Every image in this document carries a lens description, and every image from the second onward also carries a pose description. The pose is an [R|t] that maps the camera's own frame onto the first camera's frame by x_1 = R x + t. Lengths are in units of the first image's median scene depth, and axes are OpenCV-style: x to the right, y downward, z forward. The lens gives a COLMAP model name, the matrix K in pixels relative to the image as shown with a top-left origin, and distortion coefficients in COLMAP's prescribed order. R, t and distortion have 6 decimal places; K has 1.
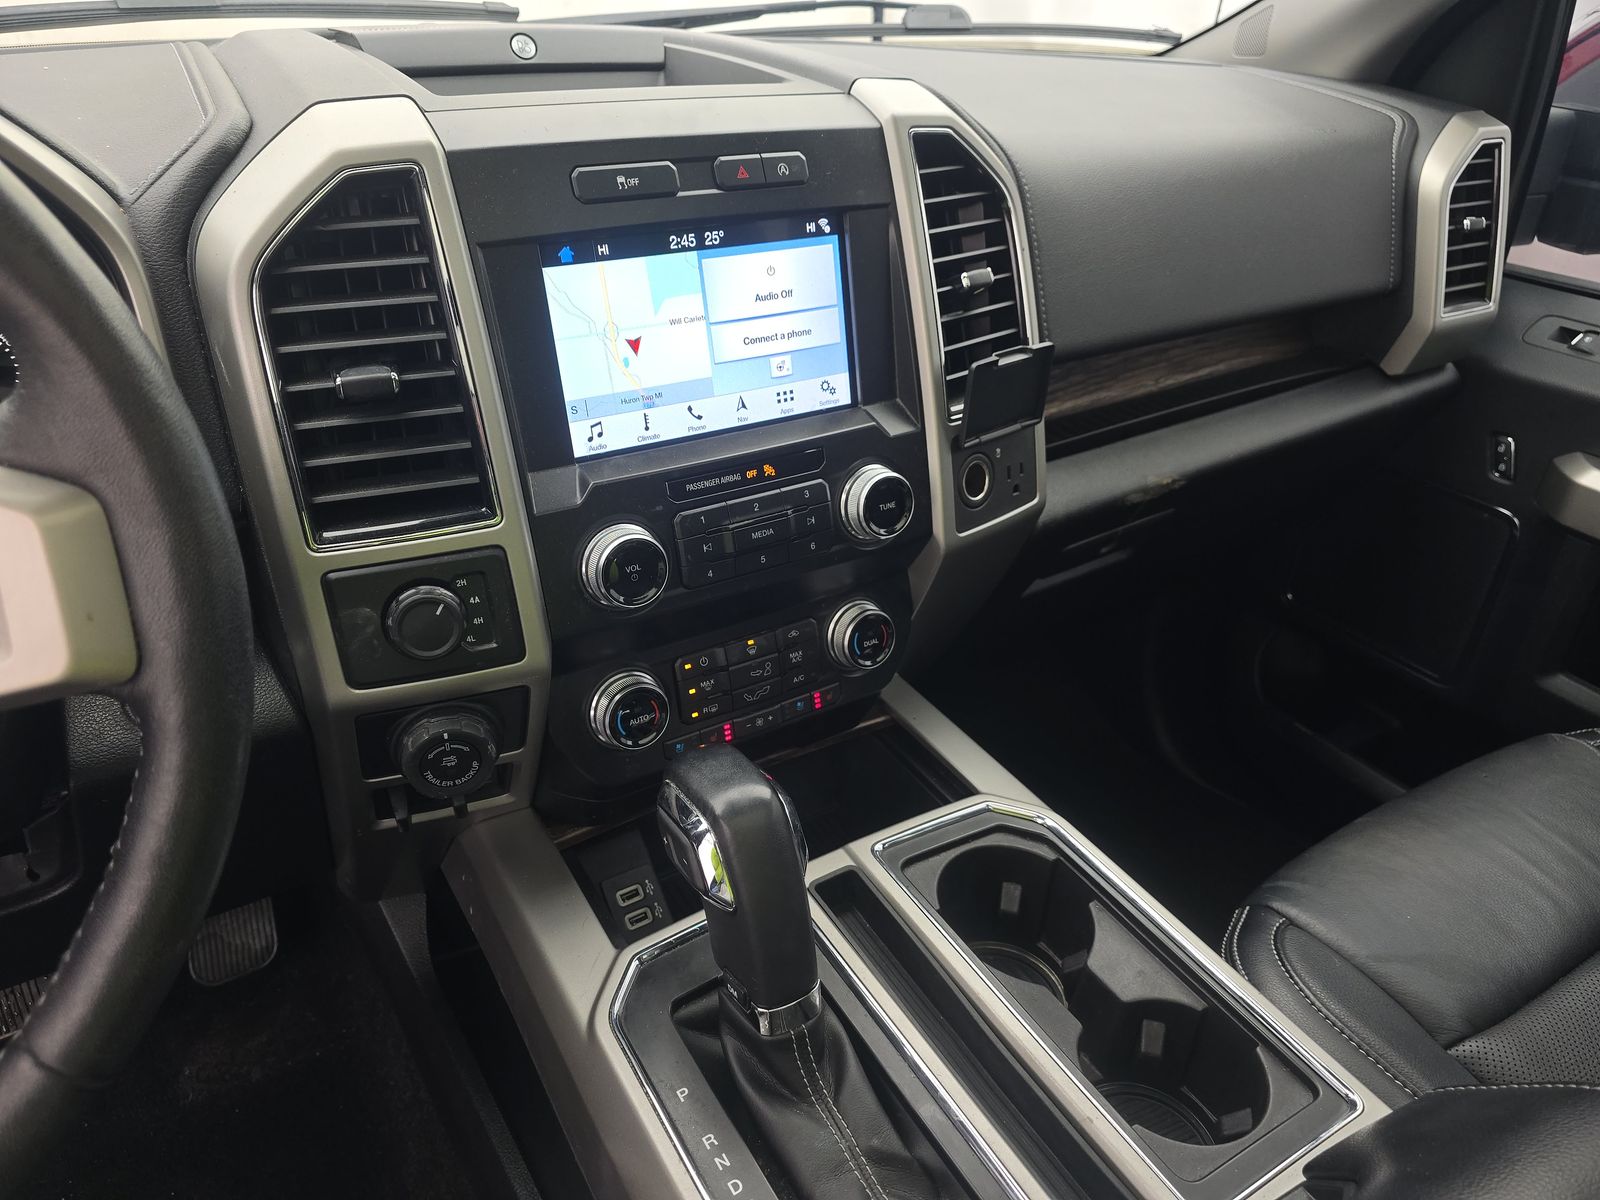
lens RADIAL K [[1069.7, 0, 800.0], [0, 1069.7, 600.0], [0, 0, 1]] dist [0.040171, -0.044084]
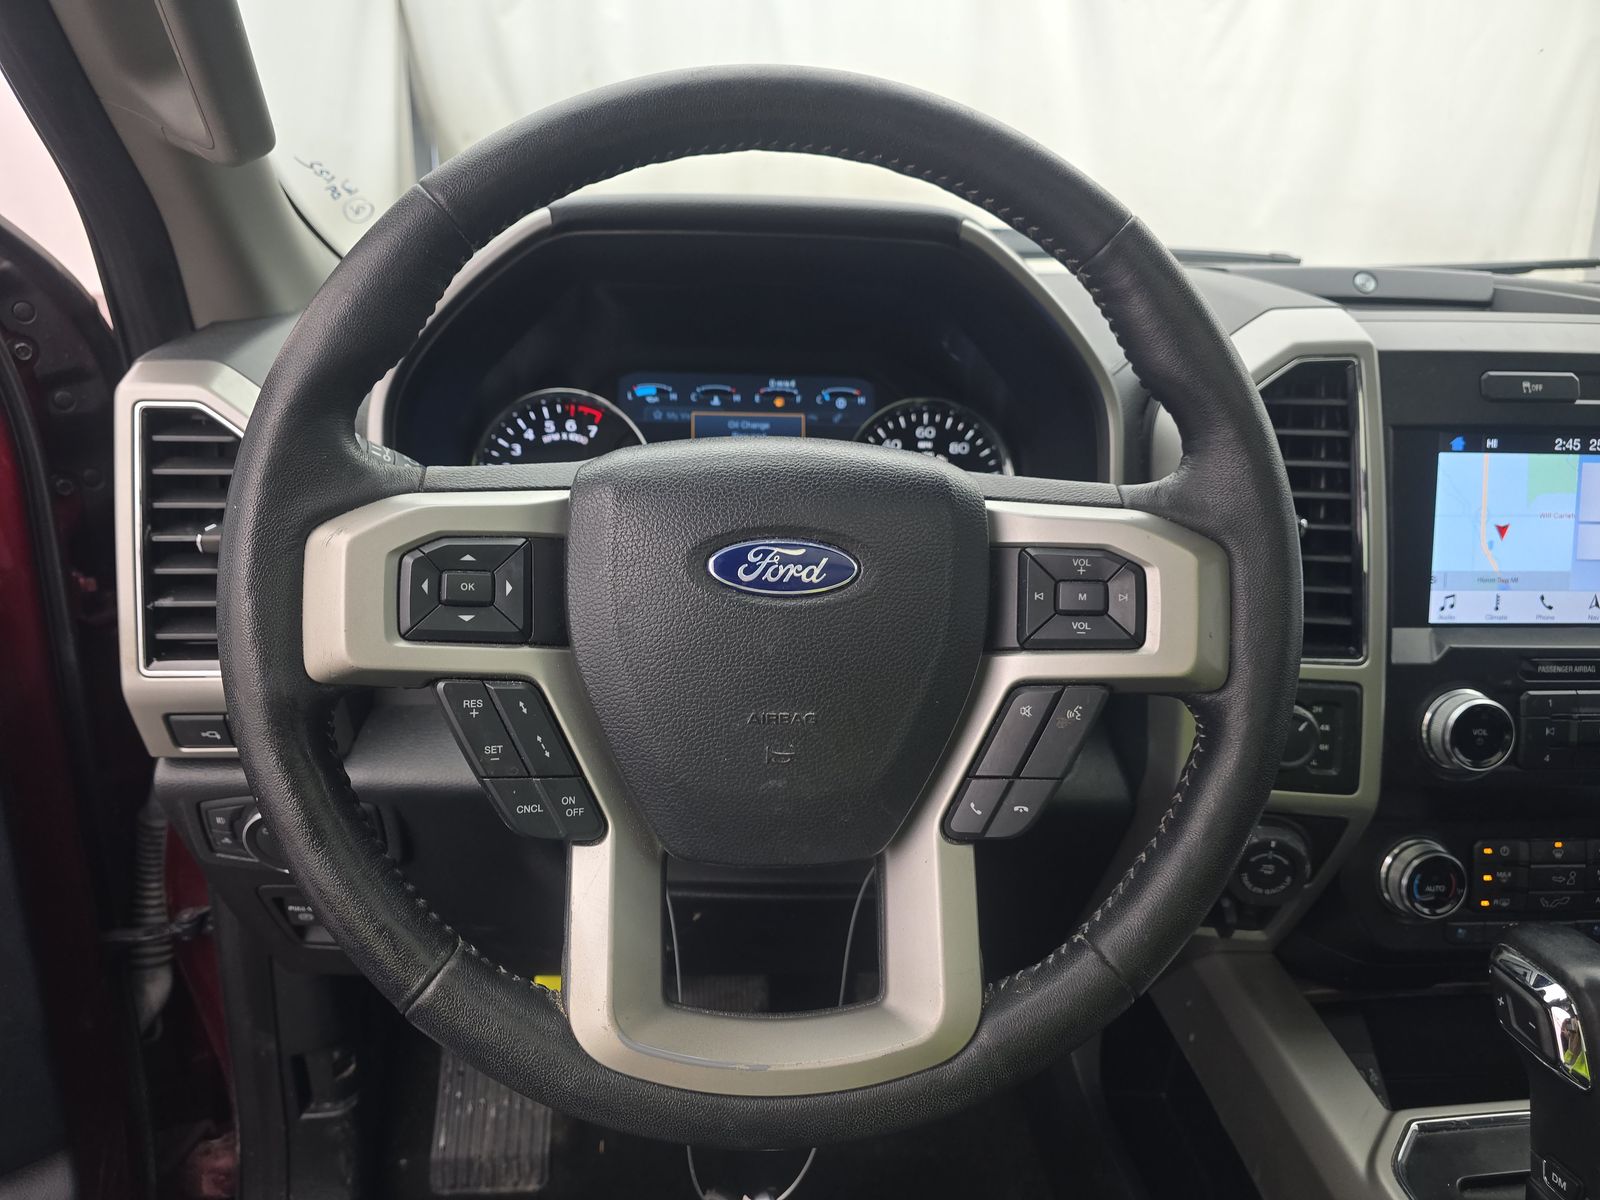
lens RADIAL K [[1110.7, 0, 800.0], [0, 1110.7, 600.0], [0, 0, 1]] dist [0.005565, 0.001185]
pose [[0.888203, 0.149934, -0.434298, -0.283835], [-0.240239, 0.957297, -0.160833, 0.174766], [0.391637, 0.247188, 0.886295, -0.239022]]
